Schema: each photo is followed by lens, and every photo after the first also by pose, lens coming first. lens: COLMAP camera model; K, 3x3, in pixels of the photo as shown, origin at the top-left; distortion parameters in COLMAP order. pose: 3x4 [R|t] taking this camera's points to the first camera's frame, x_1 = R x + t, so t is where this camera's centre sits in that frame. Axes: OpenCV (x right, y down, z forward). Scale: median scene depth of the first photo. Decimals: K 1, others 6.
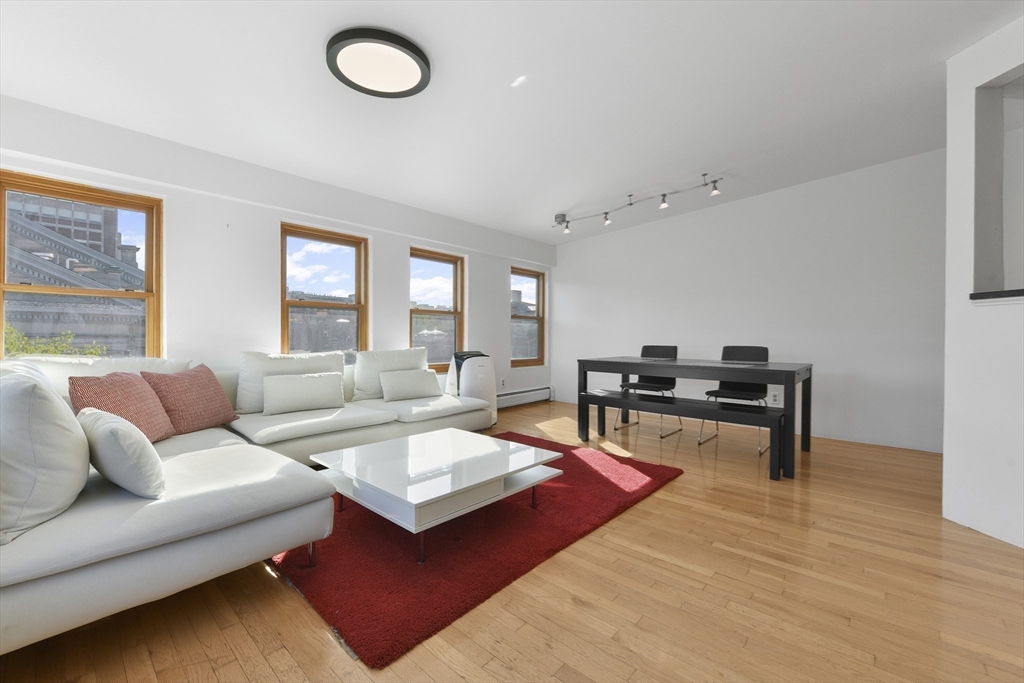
lens RADIAL K [[424.8, 0, 512.0], [0, 424.8, 341.5], [0, 0, 1]] dist [-0.009803, -0.000031]
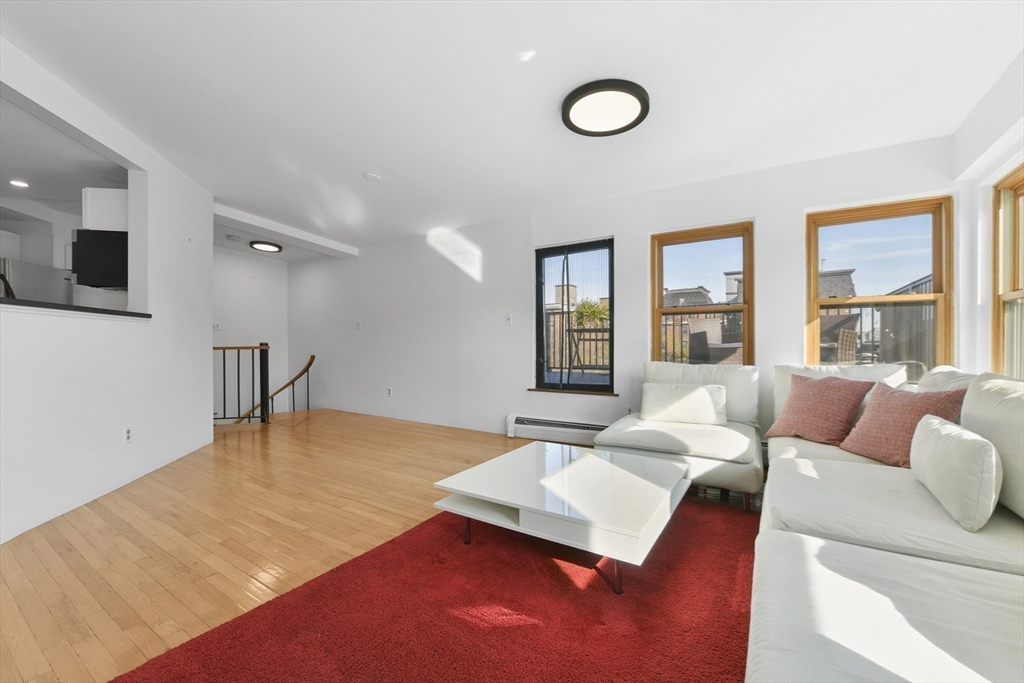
lens RADIAL K [[418.5, 0, 518.9], [0, 418.5, 344.1], [0, 0, 1]] dist [-0.010131, -0.000302]
pose [[-0.985386, -0.004649, -0.170273, 0.106961], [-0.006783, 0.999906, 0.011953, -0.026168], [0.170201, 0.012933, -0.985324, 2.084386]]
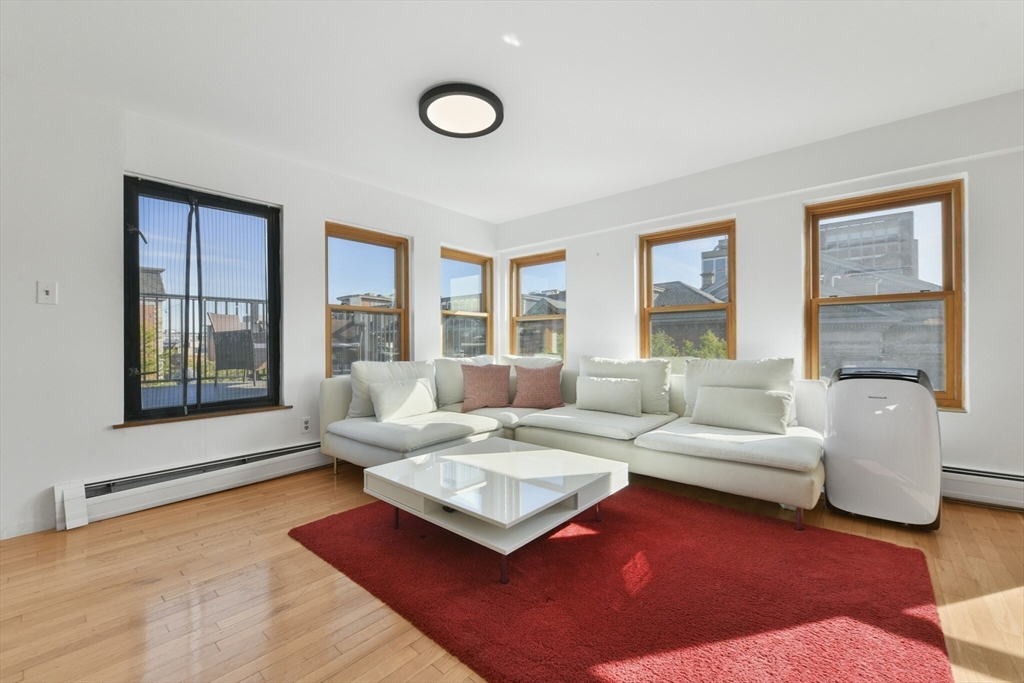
lens RADIAL K [[418.5, 0, 518.9], [0, 418.5, 344.1], [0, 0, 1]] dist [-0.010131, -0.000302]
pose [[0.027250, -0.003473, -0.999623, 0.849436], [-0.006331, 0.999973, -0.003646, -0.004082], [0.999609, 0.006428, 0.027227, 1.129638]]
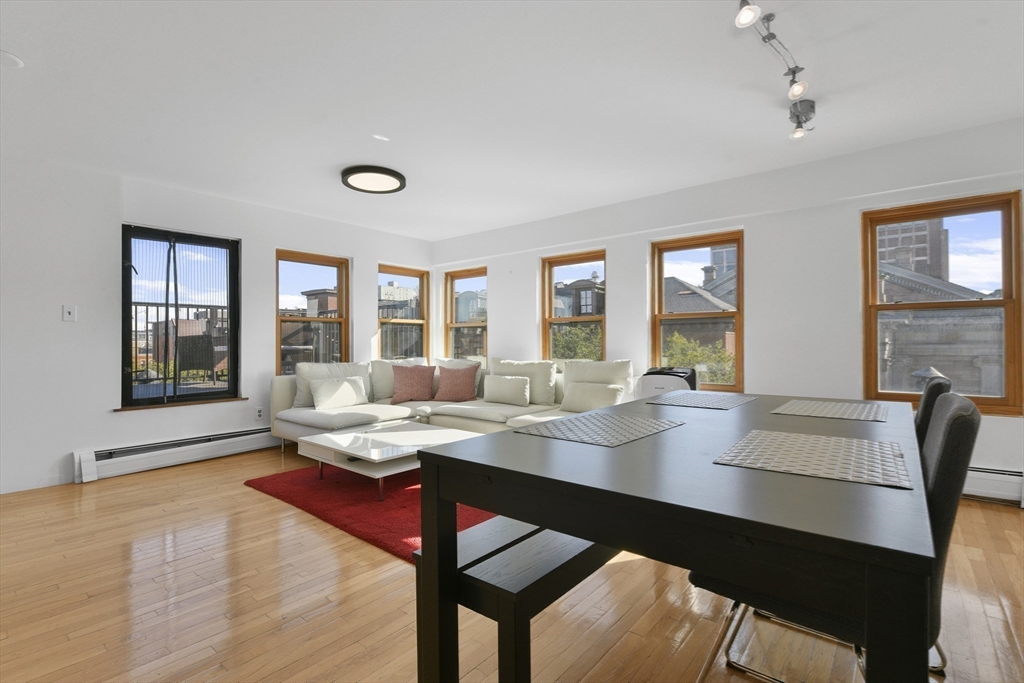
lens RADIAL K [[473.9, 0, 518.4], [0, 473.9, 340.7], [0, 0, 1]] dist [-0.001790, 0.000168]
pose [[0.043304, -0.010055, -0.999011, 1.500360], [-0.007446, 0.999918, -0.010387, -0.027201], [0.999034, 0.007889, 0.043226, 1.471995]]
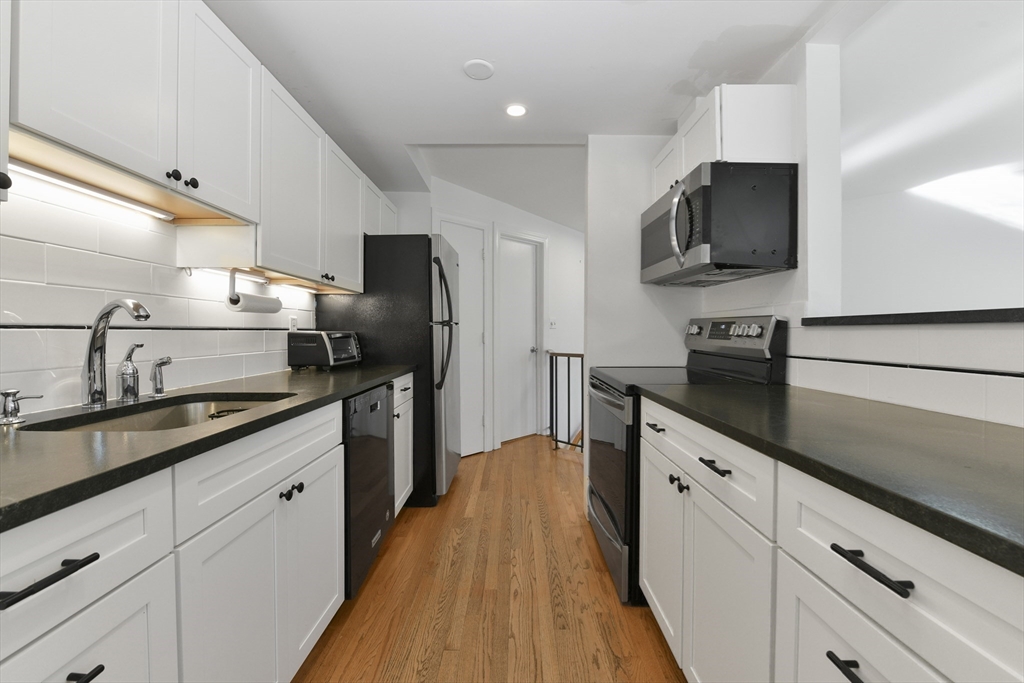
lens RADIAL K [[414.4, 0, 512.4], [0, 414.4, 327.8], [0, 0, 1]] dist [-0.002990, -0.000315]
pose [[-0.998865, -0.010348, 0.046497, 1.750414], [-0.010003, 0.999921, 0.007642, -0.091398], [-0.046572, 0.007168, -0.998889, 1.182446]]
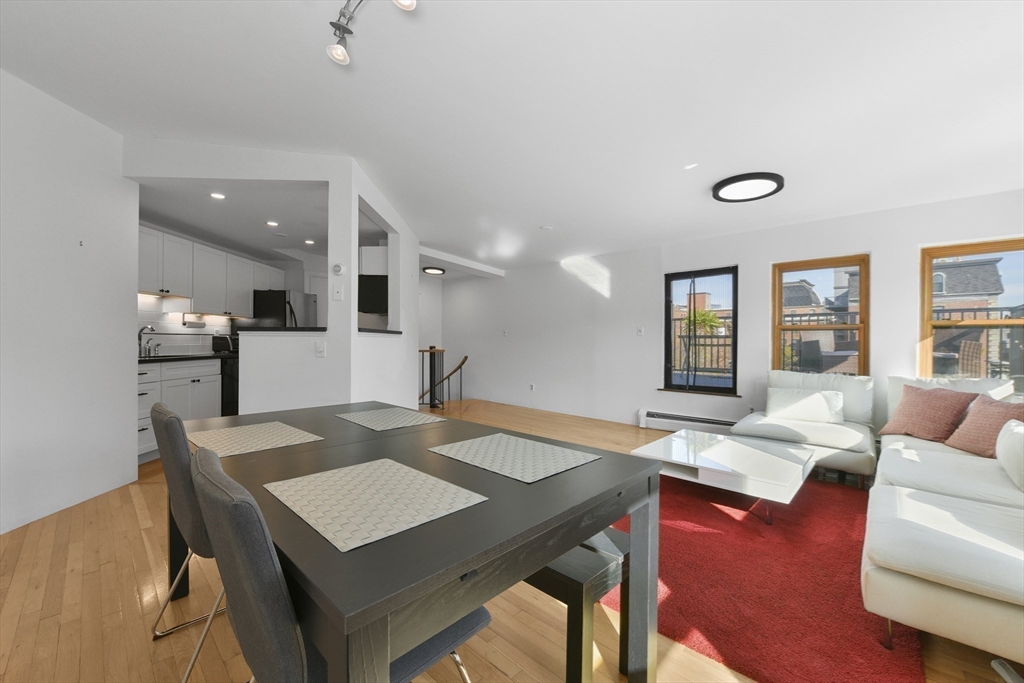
lens RADIAL K [[412.7, 0, 517.5], [0, 412.7, 341.6], [0, 0, 1]] dist [-0.011506, 0.000213]
pose [[-0.999637, -0.011976, 0.024131, 0.492768], [-0.011544, 0.999772, 0.017966, -0.098794], [-0.024340, 0.017681, -0.999547, 2.550351]]
